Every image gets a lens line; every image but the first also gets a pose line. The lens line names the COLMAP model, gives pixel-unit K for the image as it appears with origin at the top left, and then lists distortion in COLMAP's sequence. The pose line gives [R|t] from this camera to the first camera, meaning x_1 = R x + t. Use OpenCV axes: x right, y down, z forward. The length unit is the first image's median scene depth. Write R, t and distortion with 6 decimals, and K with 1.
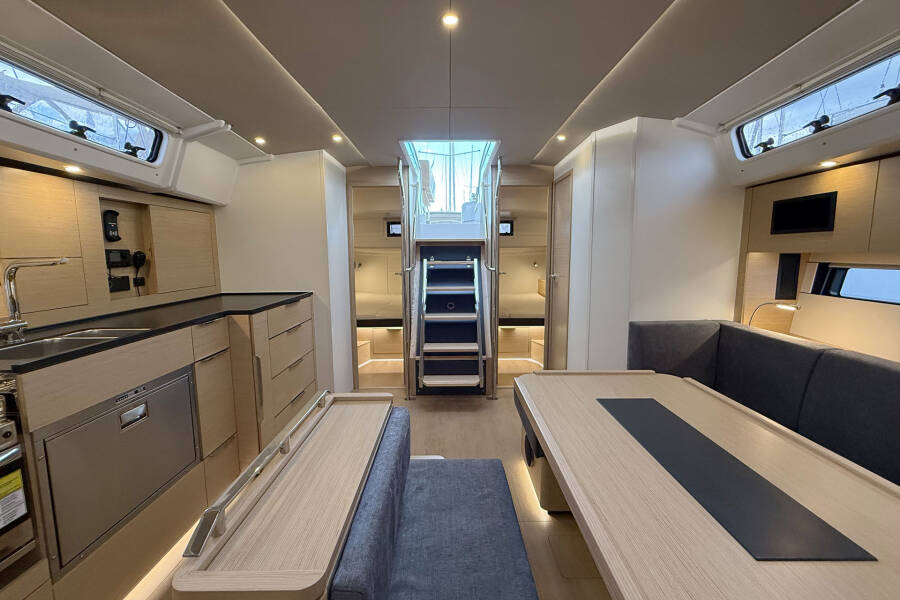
lens RADIAL K [[381.8, 0, 449.2], [0, 381.8, 293.5], [0, 0, 1]] dist [0.000398, 0.000093]
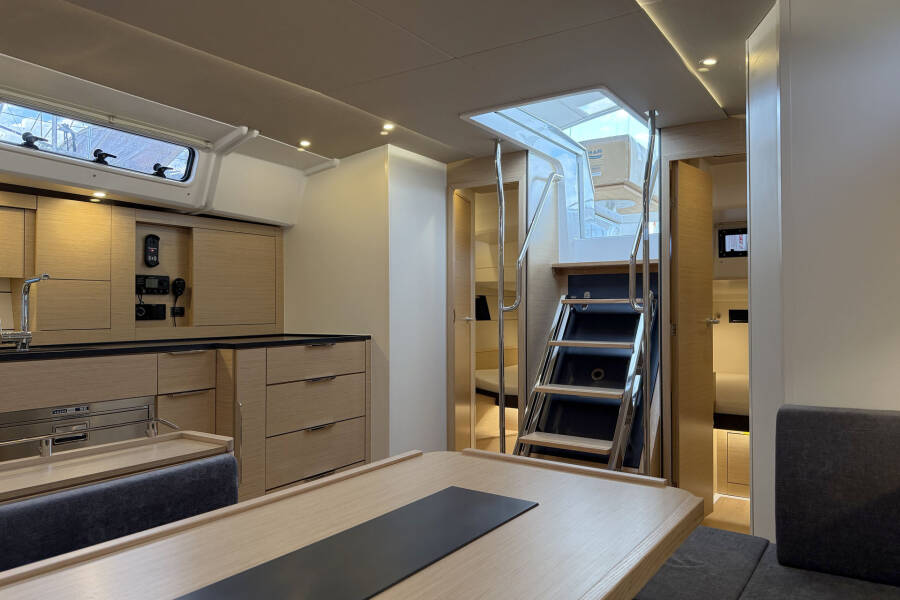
lens RADIAL K [[643.5, 0, 449.3], [0, 643.5, 292.5], [0, 0, 1]] dist [0.002097, -0.001658]
pose [[0.835007, -0.006311, -0.550204, 0.584880], [-0.065502, 0.991684, -0.110783, 0.052882], [0.546327, 0.128544, 0.827649, 0.081299]]
